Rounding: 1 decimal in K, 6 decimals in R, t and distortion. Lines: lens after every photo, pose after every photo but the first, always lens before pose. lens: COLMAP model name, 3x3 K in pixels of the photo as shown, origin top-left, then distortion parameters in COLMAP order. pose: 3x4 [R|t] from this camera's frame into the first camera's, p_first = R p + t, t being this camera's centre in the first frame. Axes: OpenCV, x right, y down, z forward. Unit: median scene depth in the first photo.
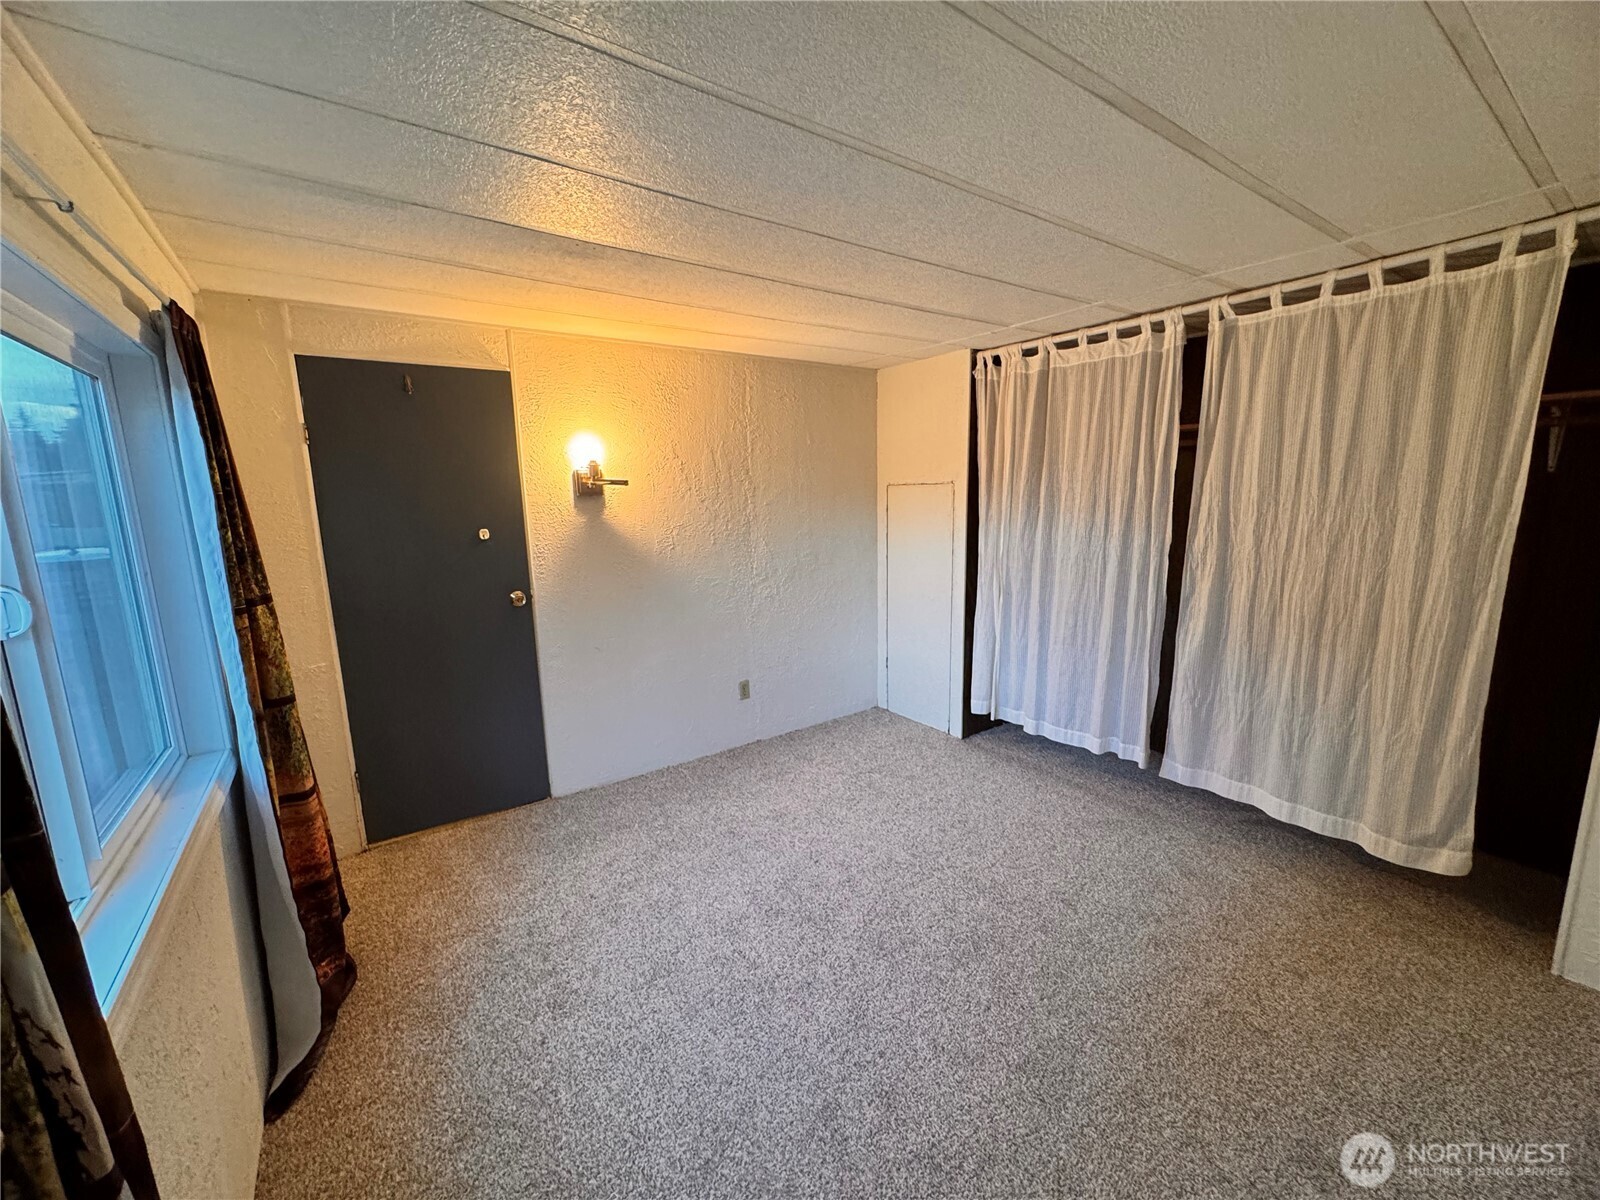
lens RADIAL K [[639.8, 0, 801.5], [0, 639.8, 603.4], [0, 0, 1]] dist [-0.000660, 0.000371]
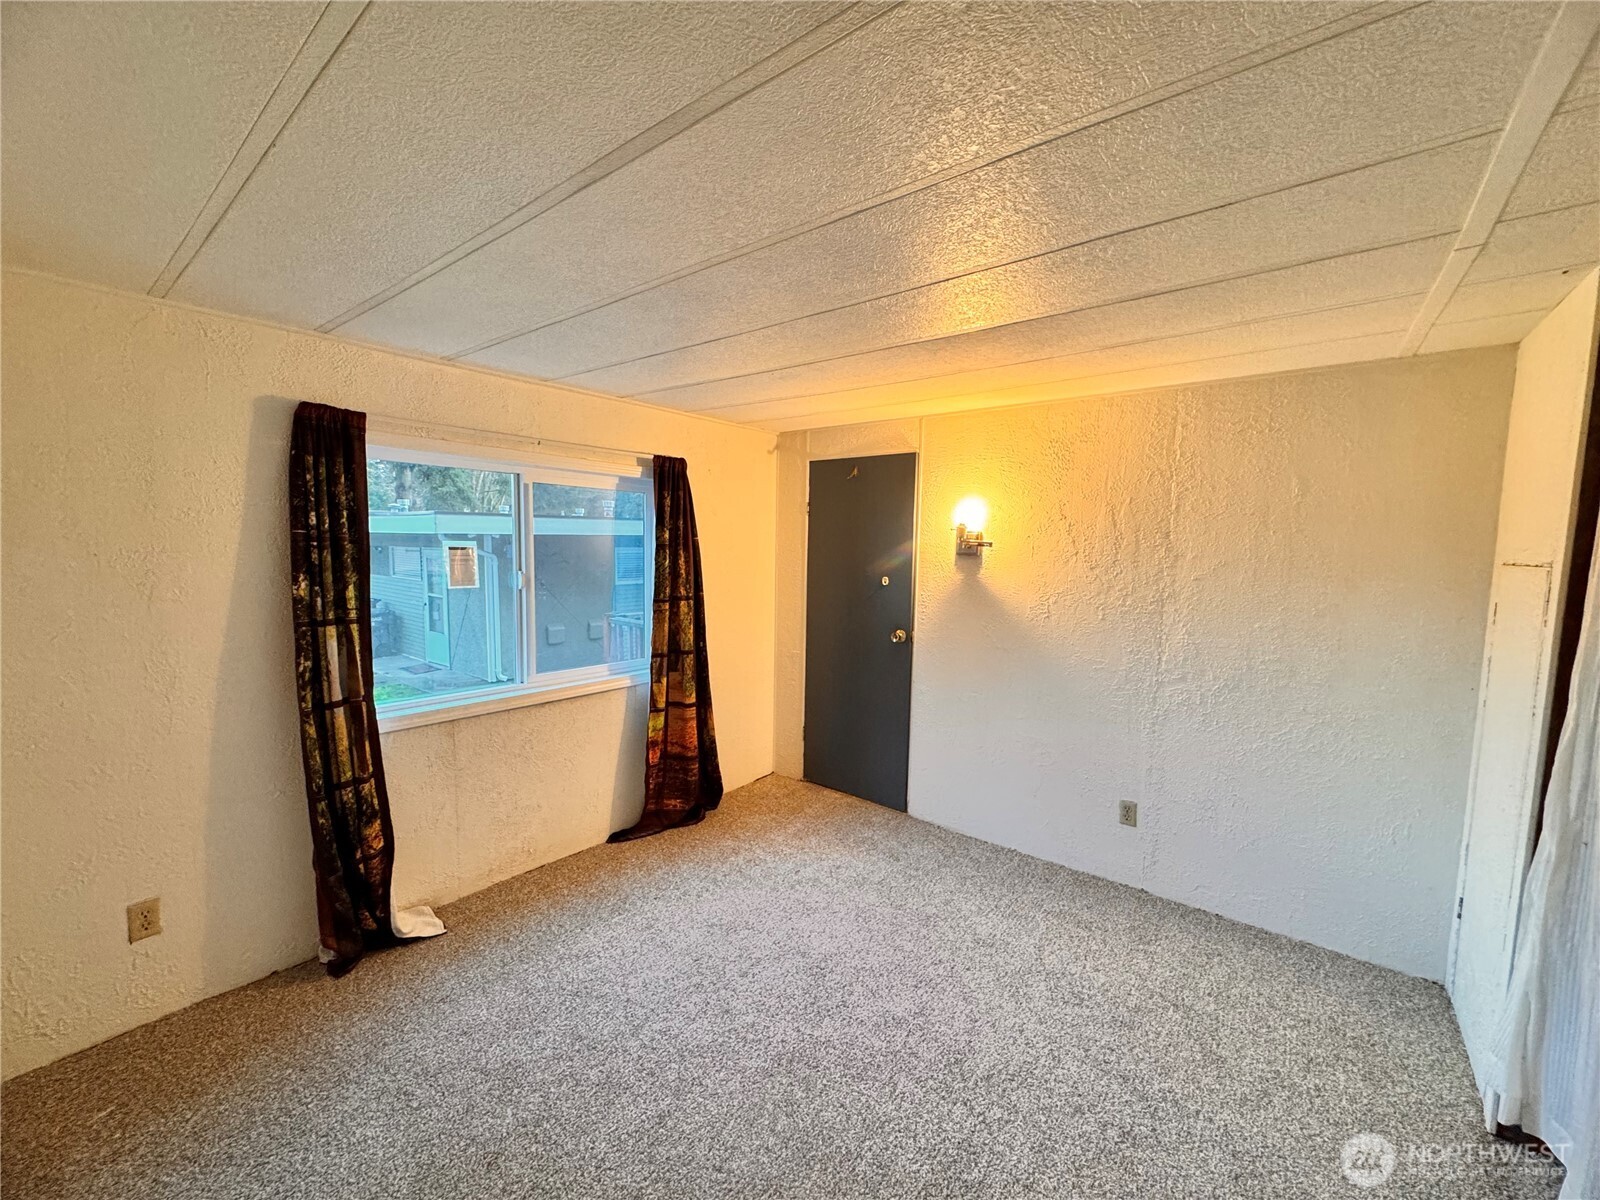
lens RADIAL K [[639.8, 0, 797.2], [0, 639.8, 601.0], [0, 0, 1]] dist [-0.000660, 0.000371]
pose [[0.272452, 0.112277, -0.955596, 0.641646], [-0.196614, 0.978708, 0.058936, -0.103664], [0.941867, 0.171826, 0.288726, 0.448745]]
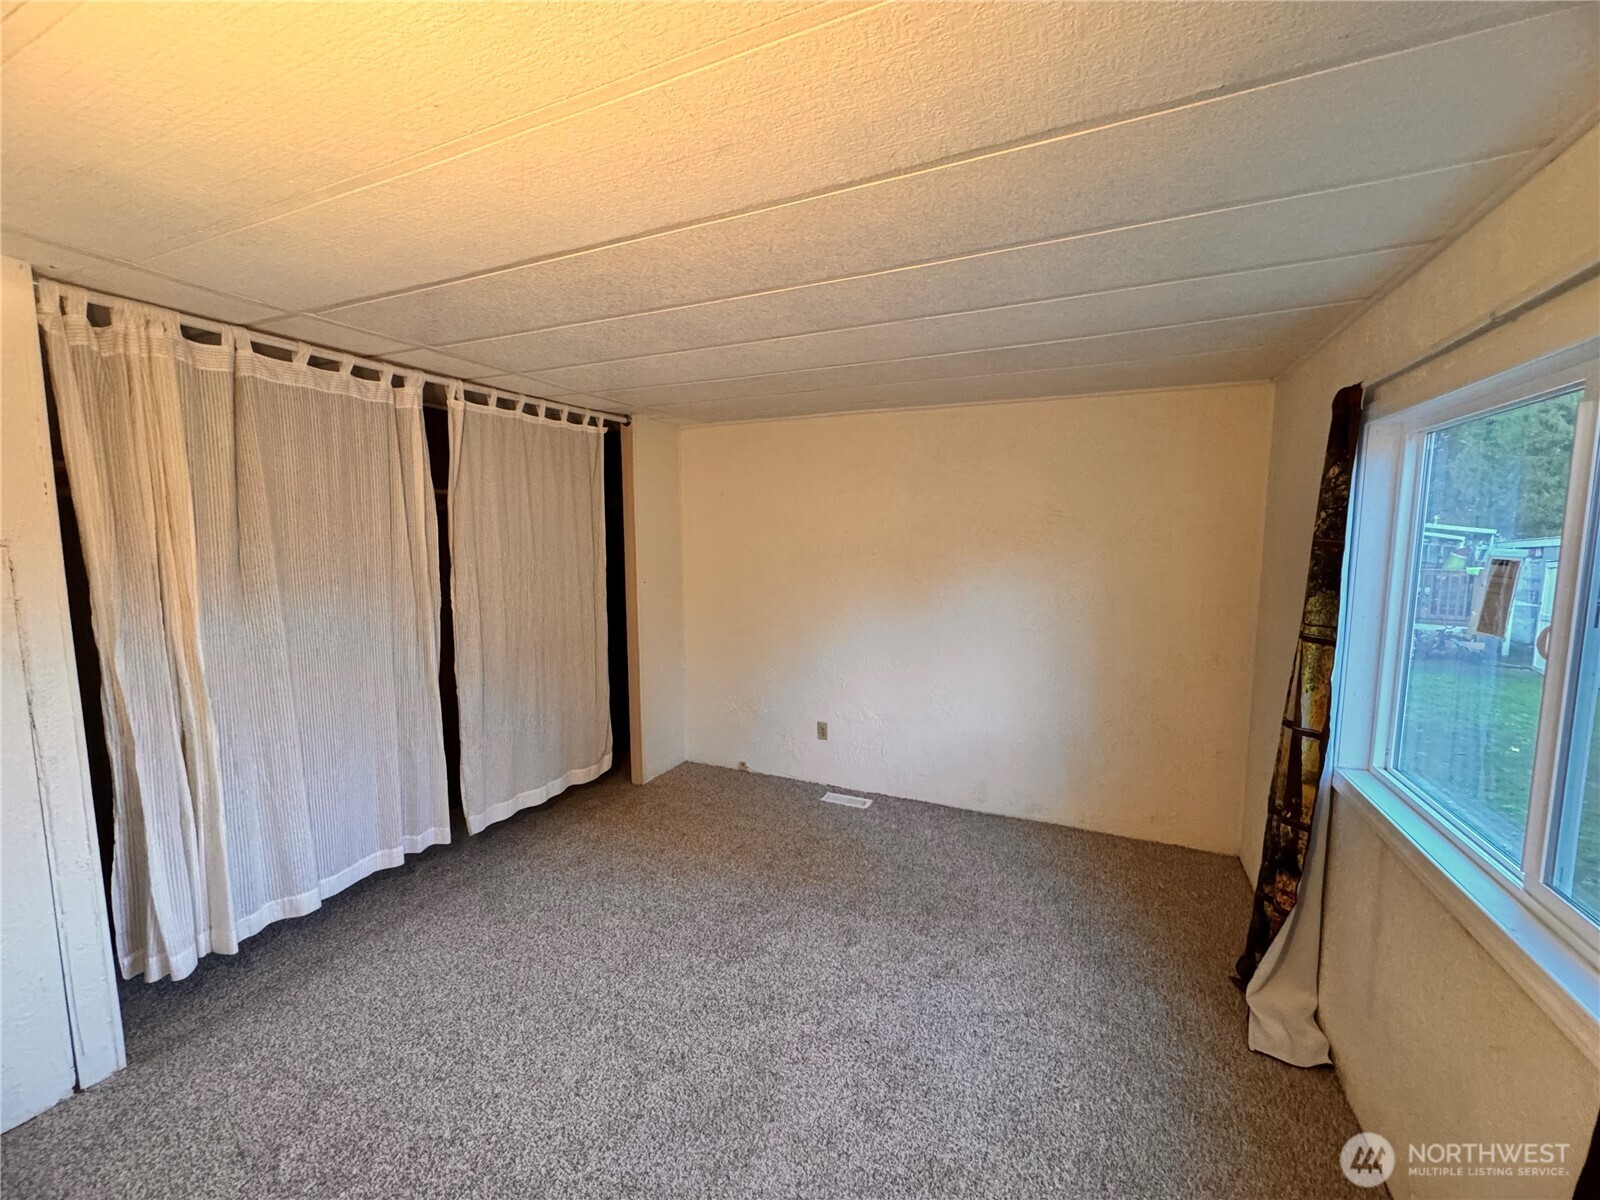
lens RADIAL K [[639.8, 0, 804.8], [0, 639.8, 602.6], [0, 0, 1]] dist [-0.000660, 0.000371]
pose [[-0.504505, -0.085299, 0.859185, -0.506958], [0.147355, 0.972002, 0.183025, -0.181979], [-0.850742, 0.218942, -0.477810, 0.907322]]
